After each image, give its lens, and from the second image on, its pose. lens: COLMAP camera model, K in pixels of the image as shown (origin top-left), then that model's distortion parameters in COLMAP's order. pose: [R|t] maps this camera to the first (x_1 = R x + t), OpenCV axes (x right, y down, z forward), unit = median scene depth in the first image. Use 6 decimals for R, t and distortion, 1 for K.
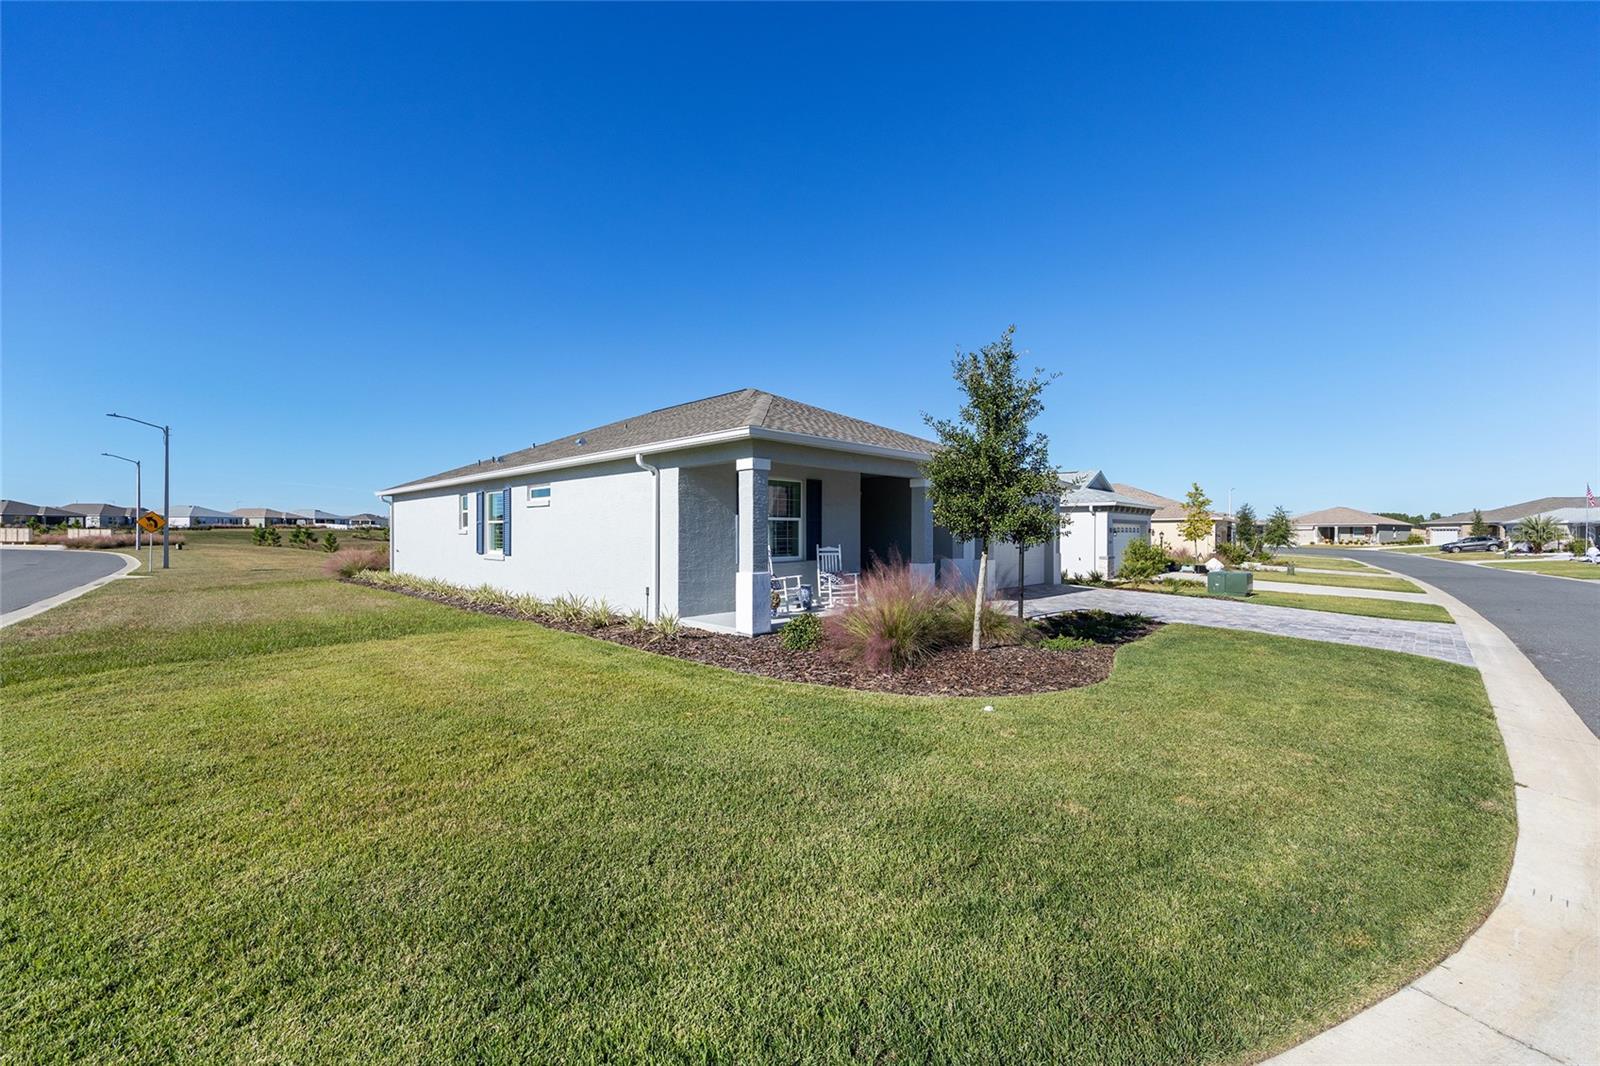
lens RADIAL K [[645.5, 0, 805.0], [0, 645.5, 520.2], [0, 0, 1]] dist [-0.001717, 0.000931]
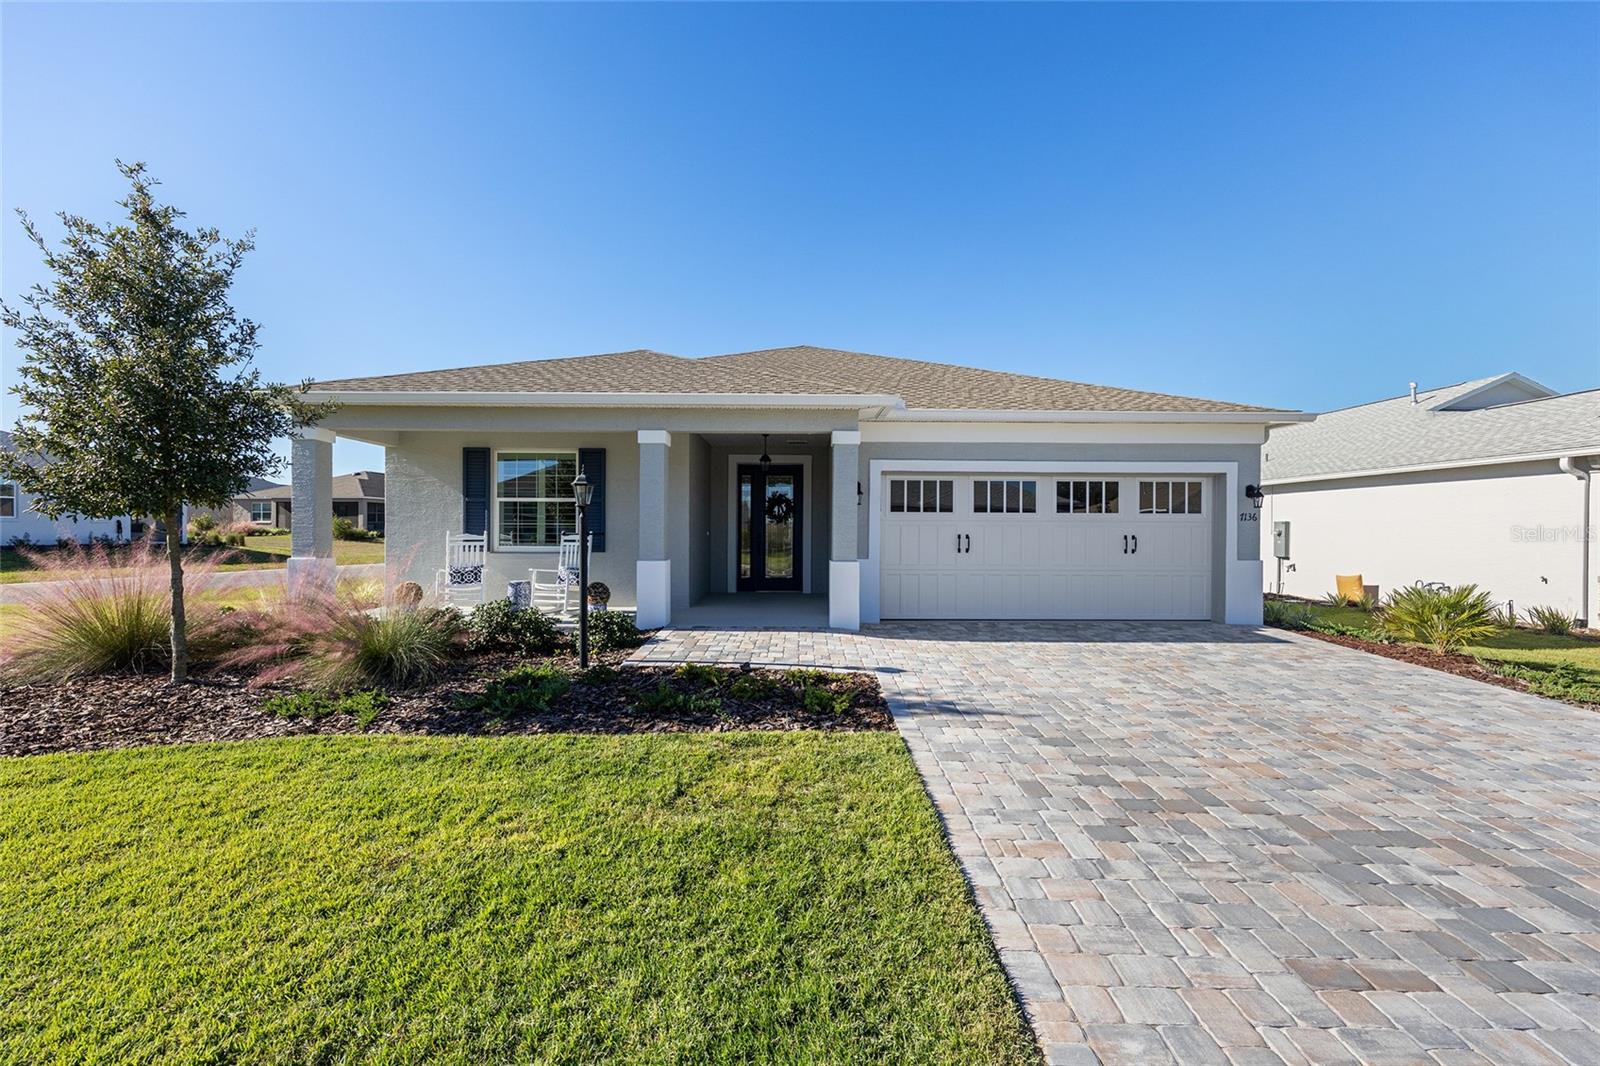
lens RADIAL K [[640.3, 0, 800.0], [0, 640.3, 533.0], [0, 0, 1]] dist [0.000673, 0.000341]
pose [[0.698604, 0.003479, -0.715500, 0.403894], [0.010019, 0.999843, 0.014645, 0.016773], [0.715438, -0.017399, 0.698460, 0.351937]]
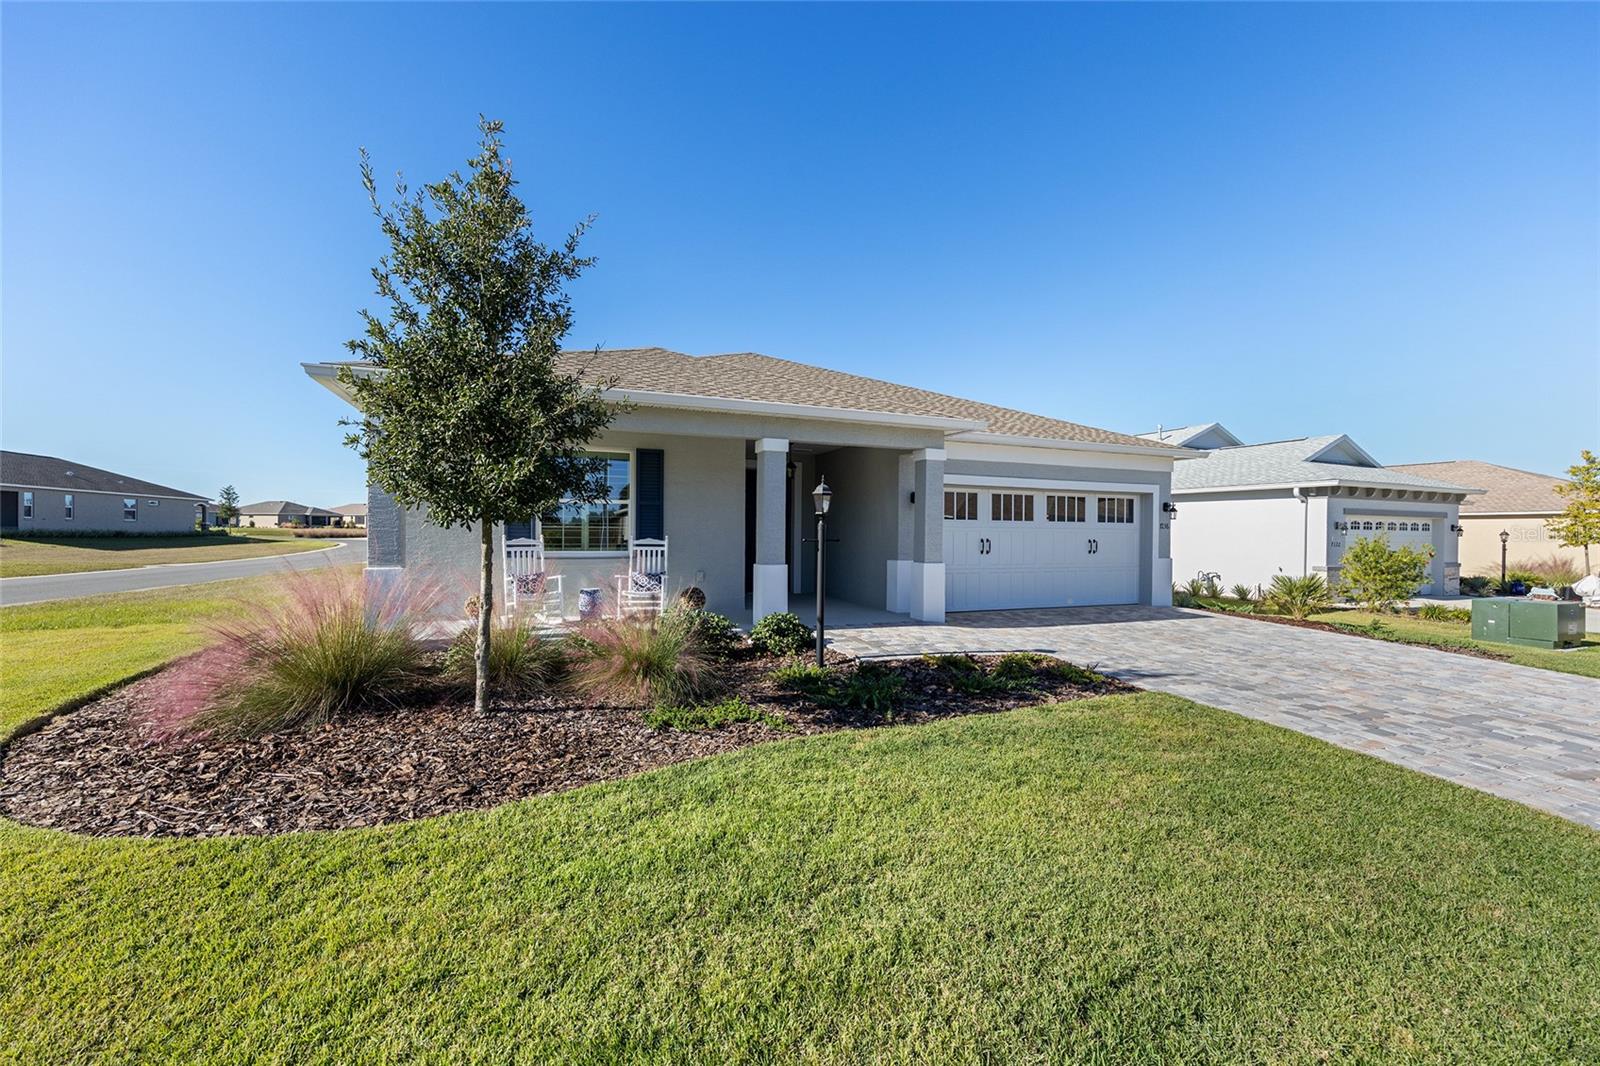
lens RADIAL K [[645.5, 0, 805.0], [0, 645.5, 520.2], [0, 0, 1]] dist [-0.001717, 0.000931]
pose [[0.913373, -0.003554, -0.407108, 0.263263], [0.001532, 0.999985, -0.005292, 0.013170], [0.407121, 0.004210, 0.913365, 0.214957]]
